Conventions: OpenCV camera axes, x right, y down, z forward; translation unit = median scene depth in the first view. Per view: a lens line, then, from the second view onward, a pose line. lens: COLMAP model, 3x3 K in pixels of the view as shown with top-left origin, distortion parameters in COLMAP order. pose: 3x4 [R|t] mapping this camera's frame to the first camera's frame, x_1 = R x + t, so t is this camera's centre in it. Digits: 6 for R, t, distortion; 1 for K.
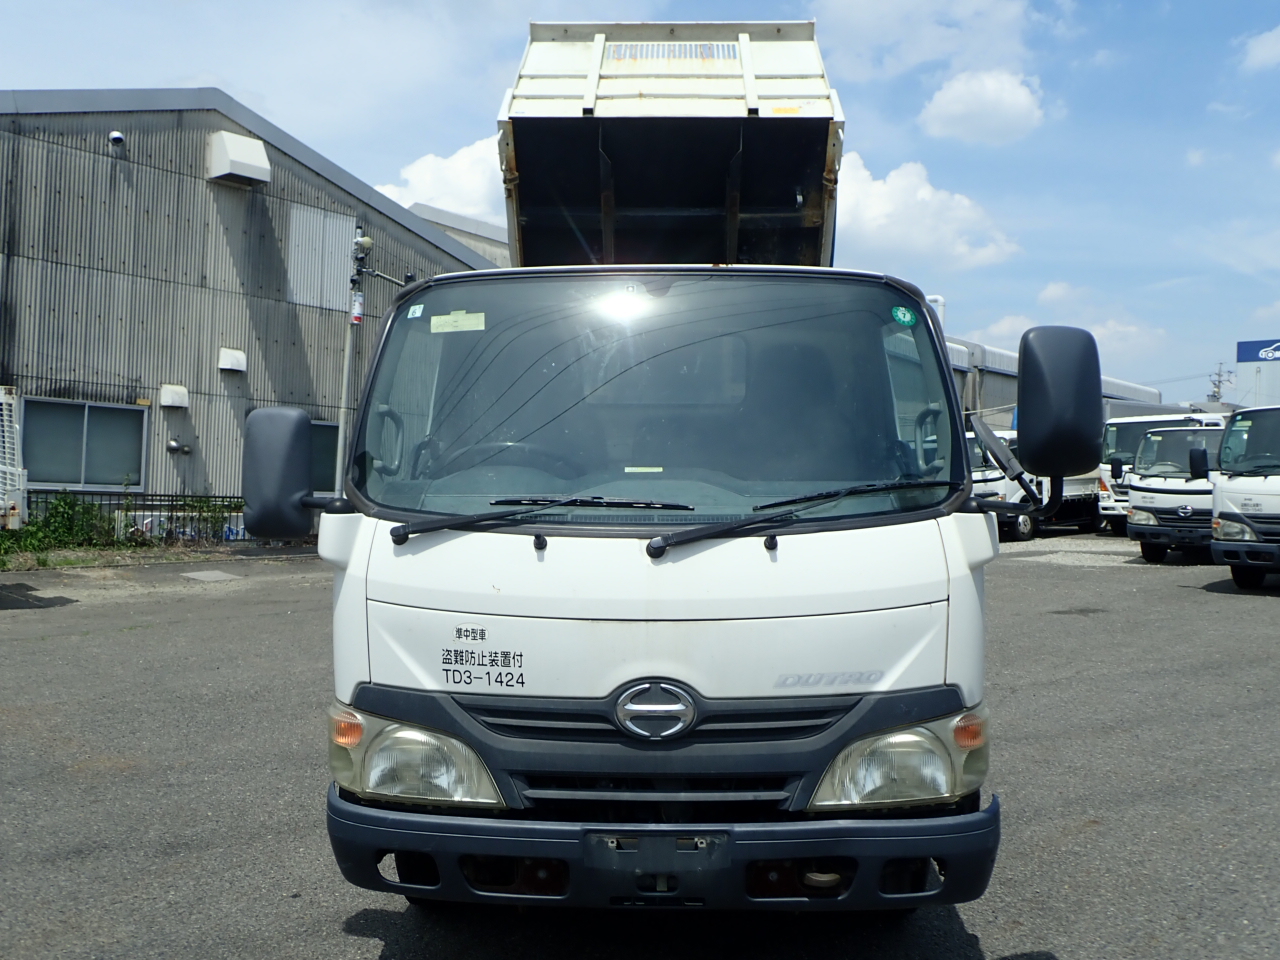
lens RADIAL K [[1131.0, 0, 656.3], [0, 1131.0, 484.0], [0, 0, 1]] dist [0.015376, 0.007356]
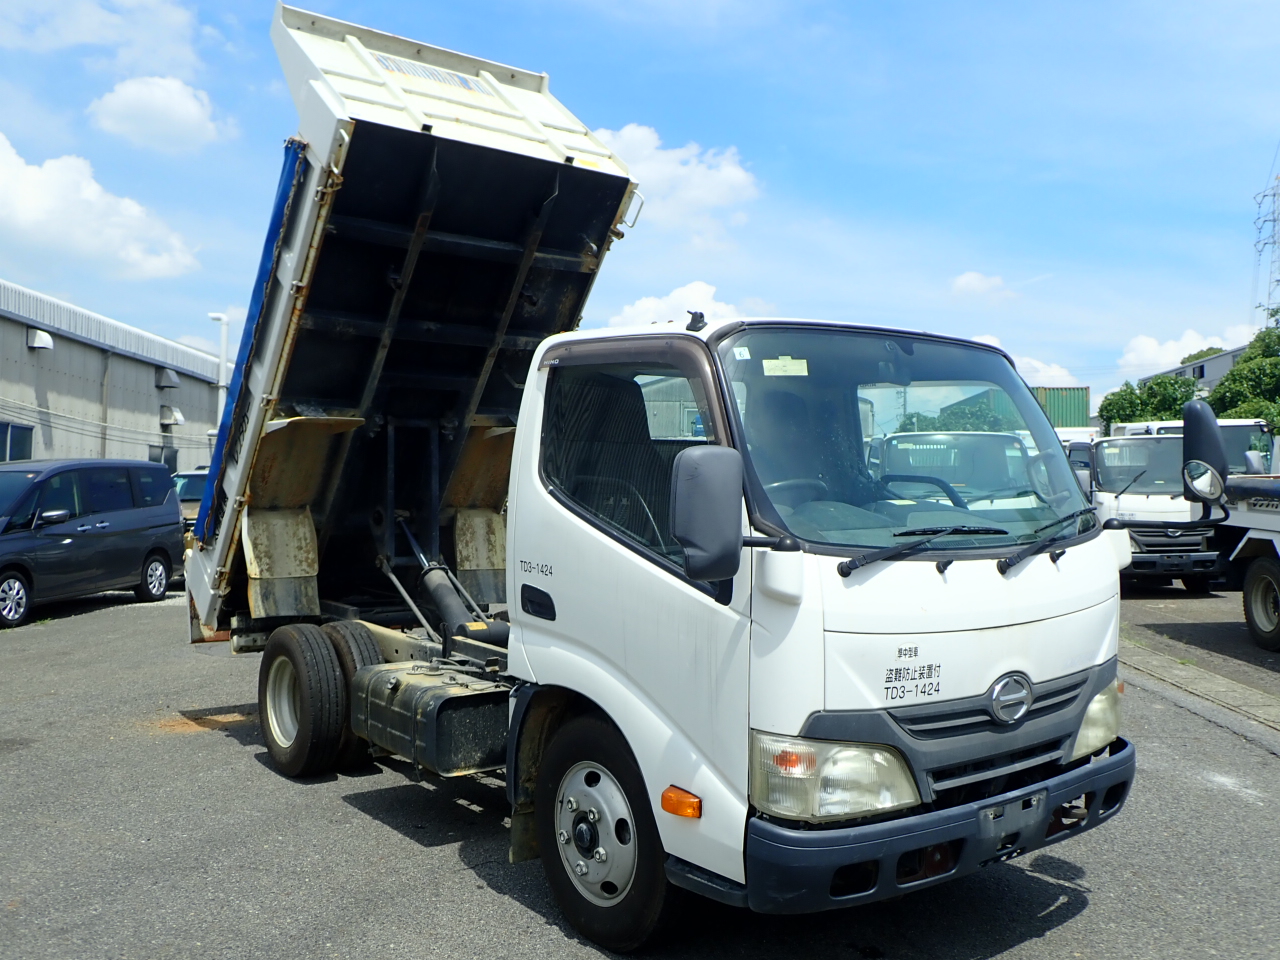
lens RADIAL K [[1107.5, 0, 646.1], [0, 1107.5, 488.0], [0, 0, 1]] dist [0.050782, 0.005128]
pose [[0.769068, -0.013498, 0.639025, -1.046318], [0.021266, 0.999764, -0.004477, -0.030172], [-0.638813, 0.017033, 0.769173, 0.312161]]
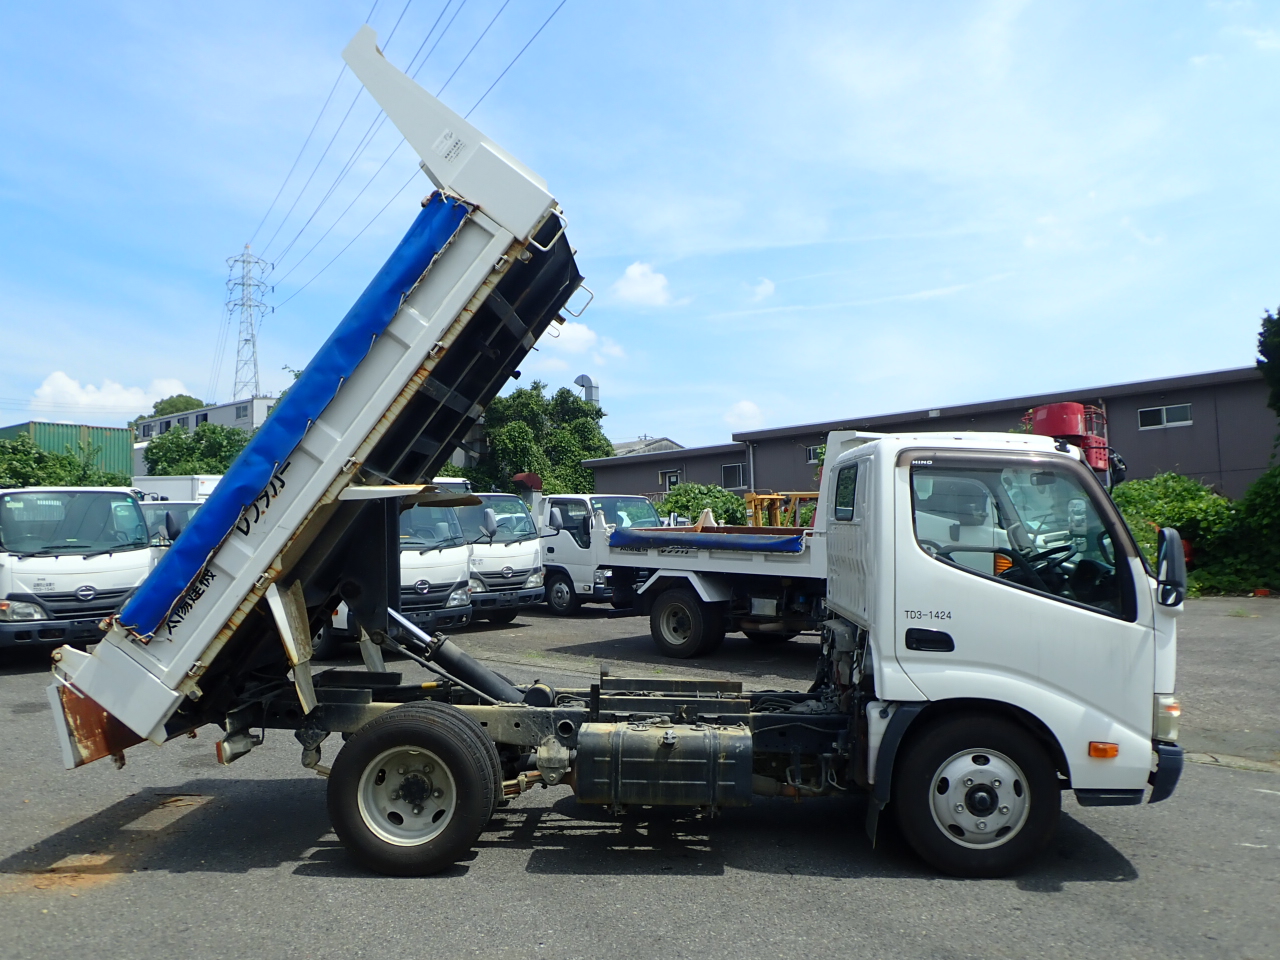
lens RADIAL K [[1142.1, 0, 640.0], [0, 1142.1, 480.0], [0, 0, 1]] dist [-0.010496, -0.007041]
pose [[0.007020, 0.025753, 0.999644, -2.182621], [0.030349, 0.999202, -0.025955, -0.129168], [-0.999515, 0.030520, 0.006233, 1.914326]]
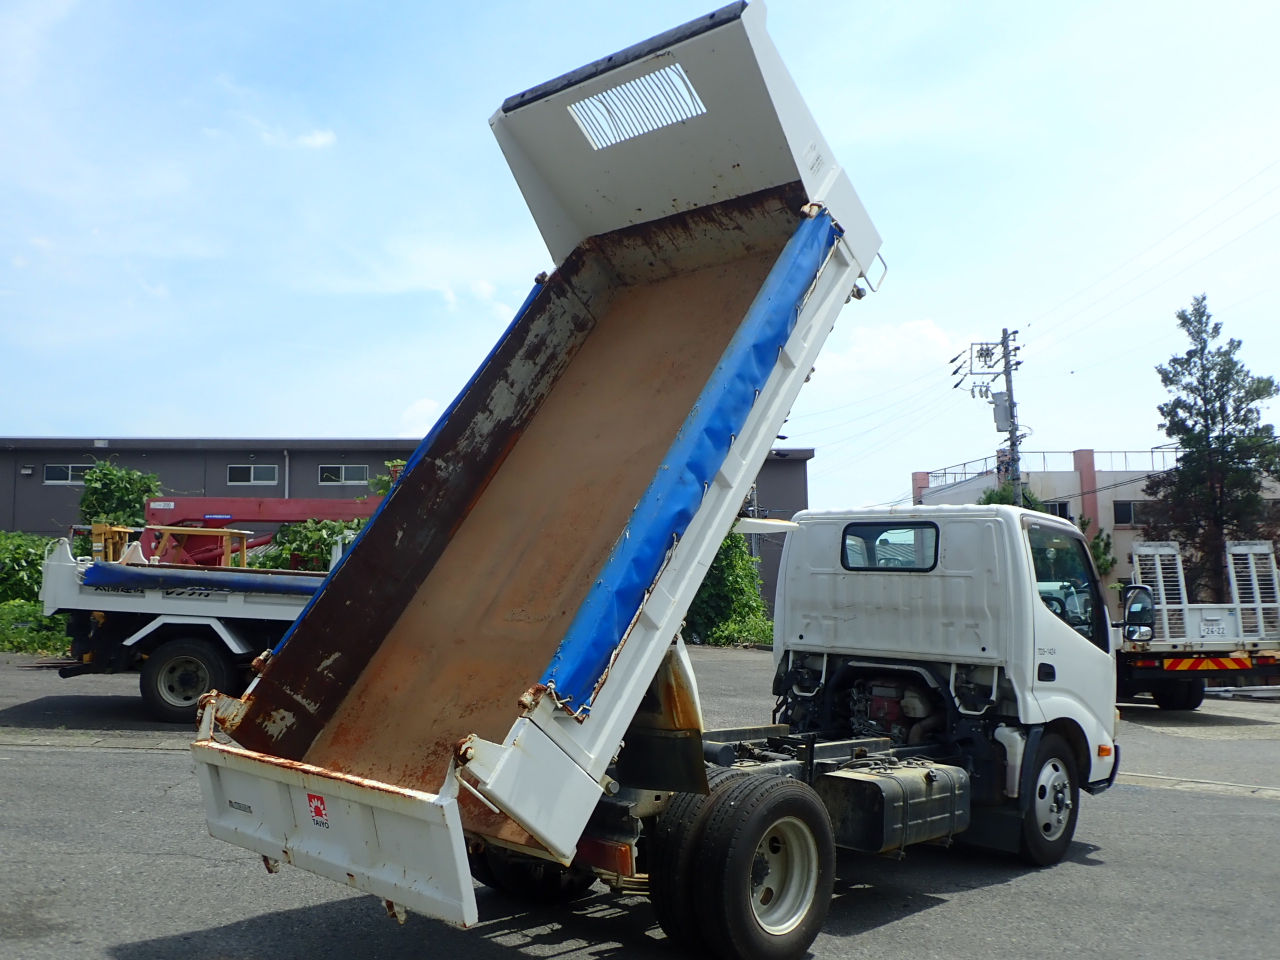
lens RADIAL K [[1131.0, 0, 656.3], [0, 1131.0, 484.0], [0, 0, 1]] dist [0.015376, 0.007356]
pose [[-0.745035, 0.024626, 0.666571, -1.238541], [-0.017487, 0.998254, -0.056426, -0.138250], [-0.666796, -0.053696, -0.743303, 3.735414]]
